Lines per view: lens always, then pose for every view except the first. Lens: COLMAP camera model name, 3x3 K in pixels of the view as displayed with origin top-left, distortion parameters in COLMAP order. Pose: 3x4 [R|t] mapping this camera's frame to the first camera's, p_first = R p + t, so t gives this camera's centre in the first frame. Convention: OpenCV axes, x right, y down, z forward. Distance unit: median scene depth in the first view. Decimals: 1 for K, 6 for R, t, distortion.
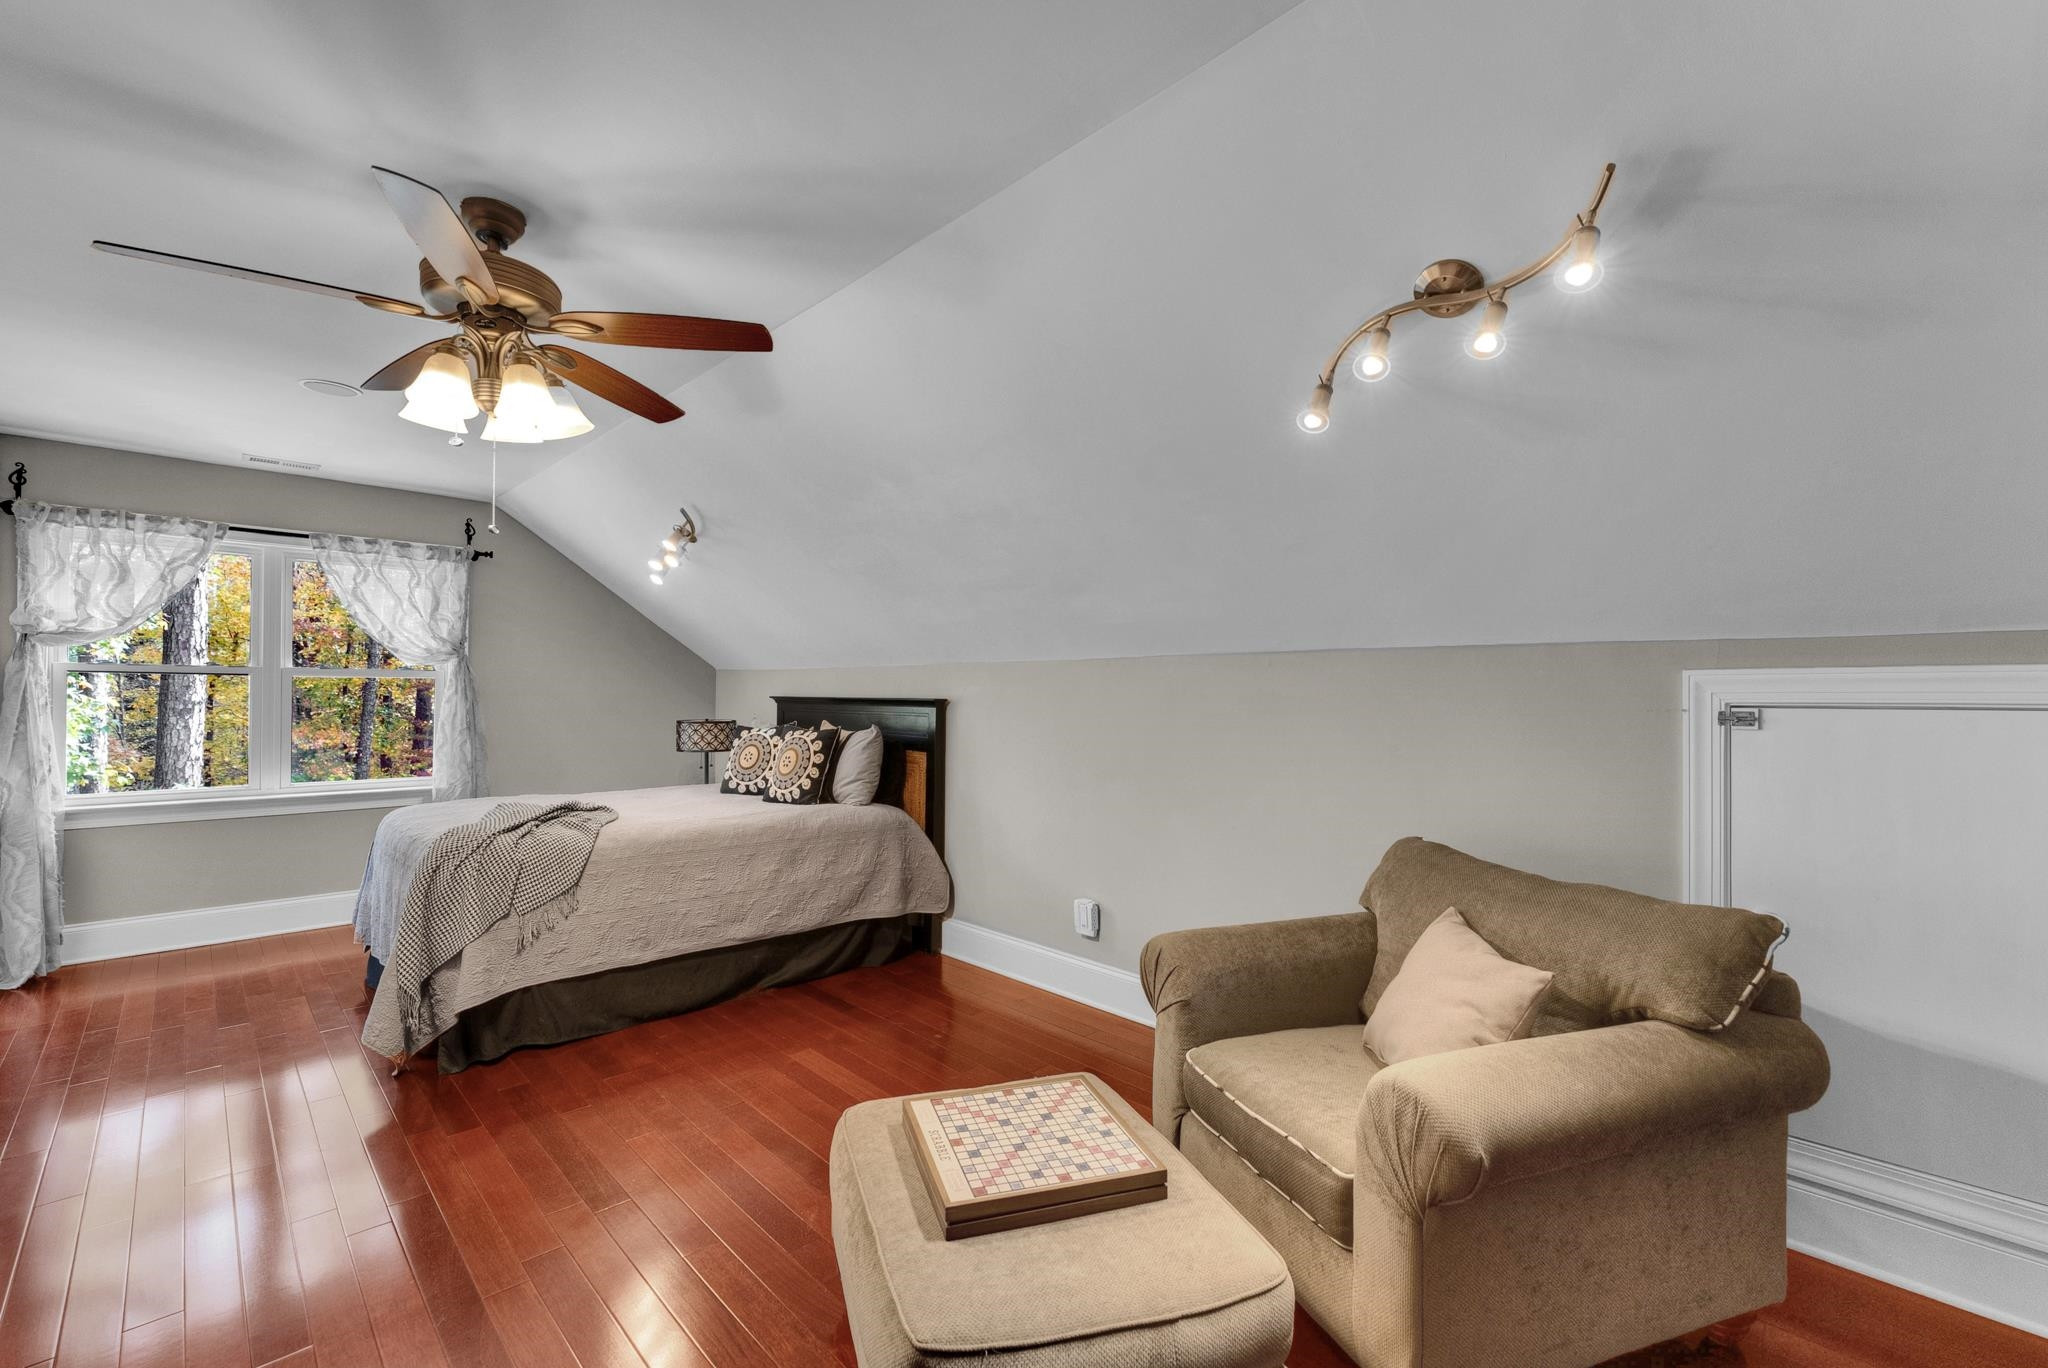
lens RADIAL K [[826.7, 0, 1016.9], [0, 826.7, 685.3], [0, 0, 1]] dist [-0.001054, -0.000095]
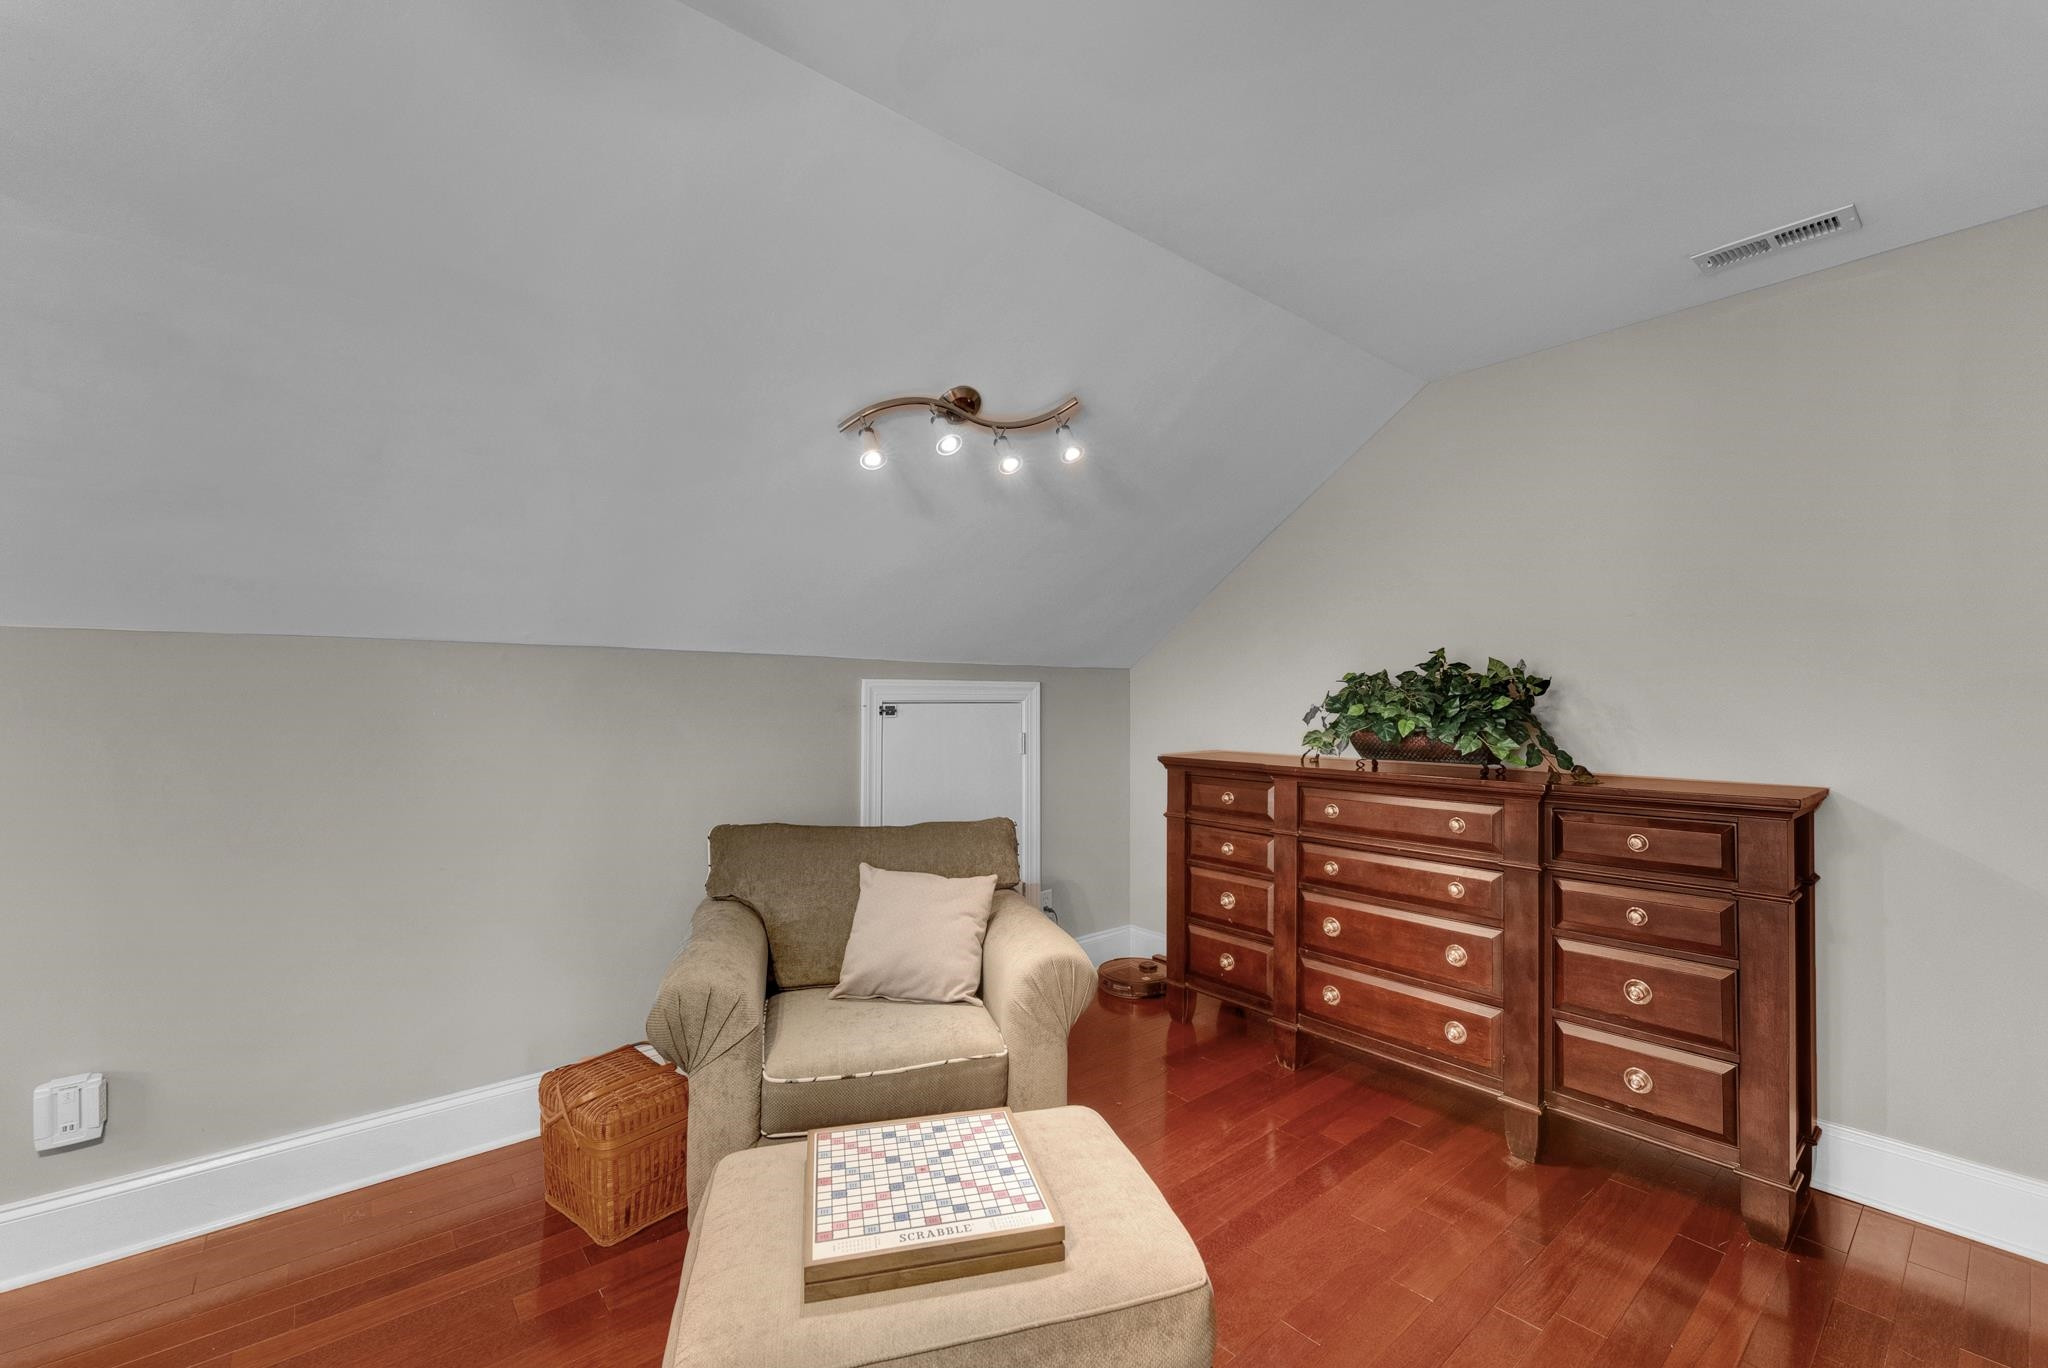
lens RADIAL K [[826.7, 0, 1016.9], [0, 826.7, 685.3], [0, 0, 1]] dist [-0.001054, -0.000095]
pose [[0.084450, 0.015856, 0.996302, -0.800411], [-0.021039, 0.999679, -0.014126, 0.011466], [-0.996206, -0.019769, 0.084757, 0.741088]]
